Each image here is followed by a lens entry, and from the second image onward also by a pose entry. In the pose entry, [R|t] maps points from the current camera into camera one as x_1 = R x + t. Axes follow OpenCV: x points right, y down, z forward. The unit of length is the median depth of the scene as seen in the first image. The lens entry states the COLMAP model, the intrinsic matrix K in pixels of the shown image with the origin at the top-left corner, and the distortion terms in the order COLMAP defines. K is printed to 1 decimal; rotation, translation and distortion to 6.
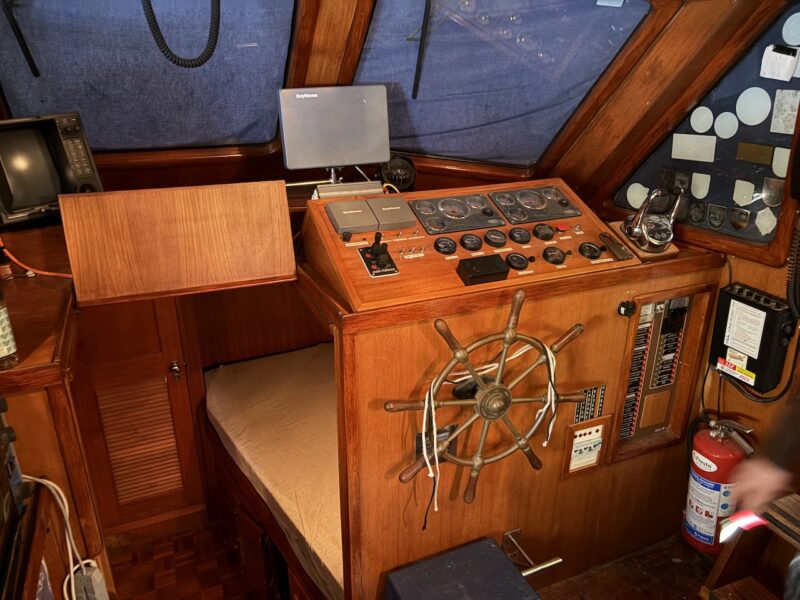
lens RADIAL K [[588.1, 0, 400.0], [0, 588.1, 300.0], [0, 0, 1]] dist [0.006872, 0.001012]
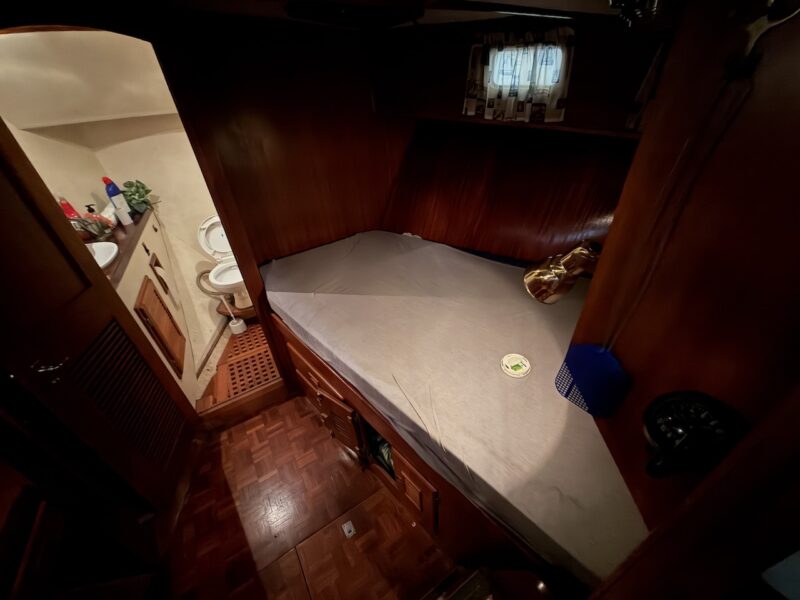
lens RADIAL K [[317.7, 0, 397.9], [0, 317.7, 298.4], [0, 0, 1]] dist [0.000226, 0.000202]
pose [[0.987563, -0.134624, 0.081212, -0.151850], [0.115211, 0.971139, 0.208842, 0.093647], [-0.106983, -0.196889, 0.974571, 0.441100]]
